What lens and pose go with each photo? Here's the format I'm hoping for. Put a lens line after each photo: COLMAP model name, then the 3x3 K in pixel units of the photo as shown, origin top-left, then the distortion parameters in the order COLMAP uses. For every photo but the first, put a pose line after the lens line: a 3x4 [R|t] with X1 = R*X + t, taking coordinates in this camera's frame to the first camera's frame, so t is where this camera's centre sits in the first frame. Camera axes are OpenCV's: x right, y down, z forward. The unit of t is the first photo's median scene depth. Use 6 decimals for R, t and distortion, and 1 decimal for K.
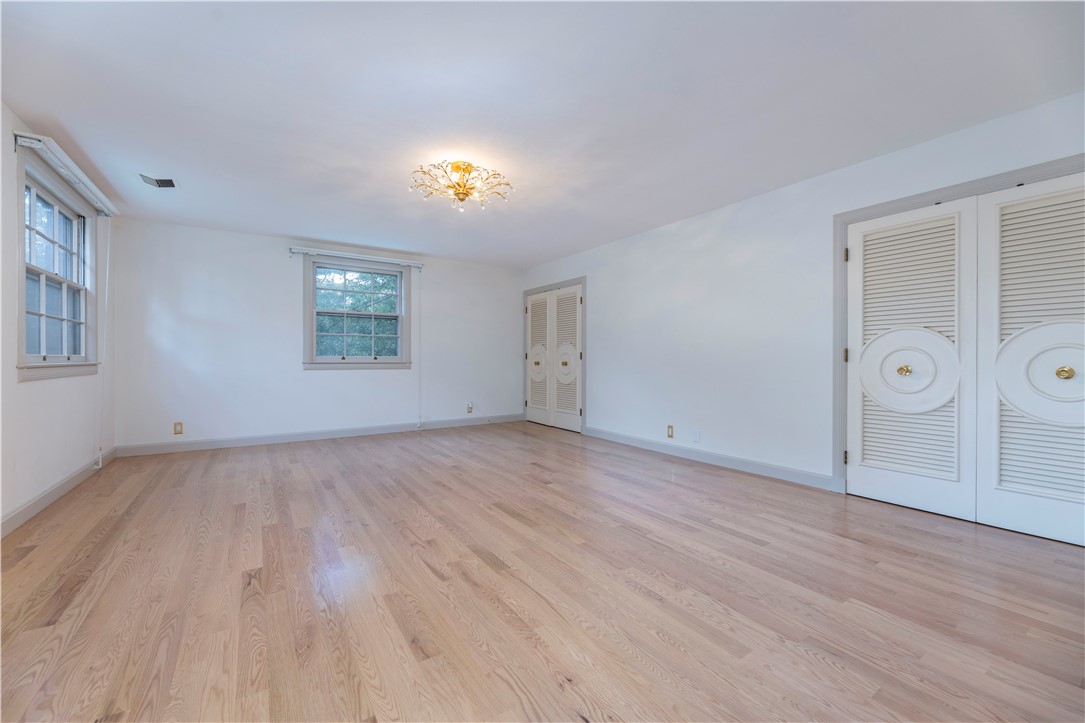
lens RADIAL K [[438.5, 0, 542.5], [0, 438.5, 361.5], [0, 0, 1]] dist [-0.000312, -0.000028]
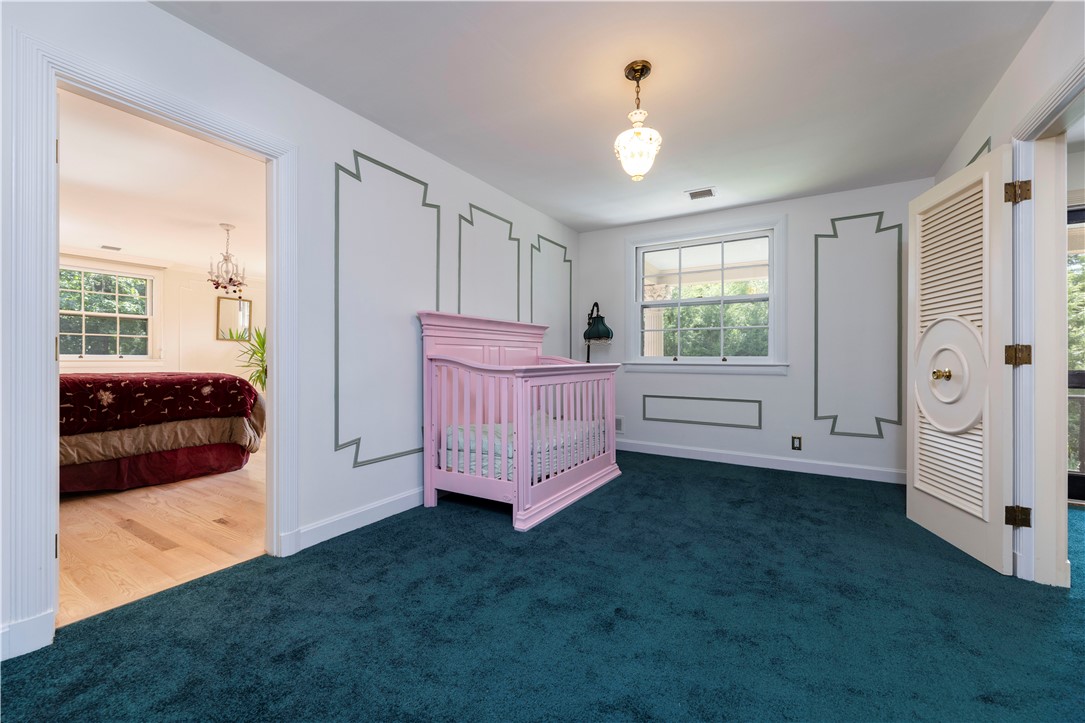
lens RADIAL K [[438.5, 0, 542.5], [0, 438.5, 361.5], [0, 0, 1]] dist [-0.000312, -0.000028]
pose [[0.681079, 0.001940, -0.732207, 0.579667], [-0.003596, 0.999993, -0.000696, 0.003733], [0.732201, 0.003107, 0.681082, 0.057152]]
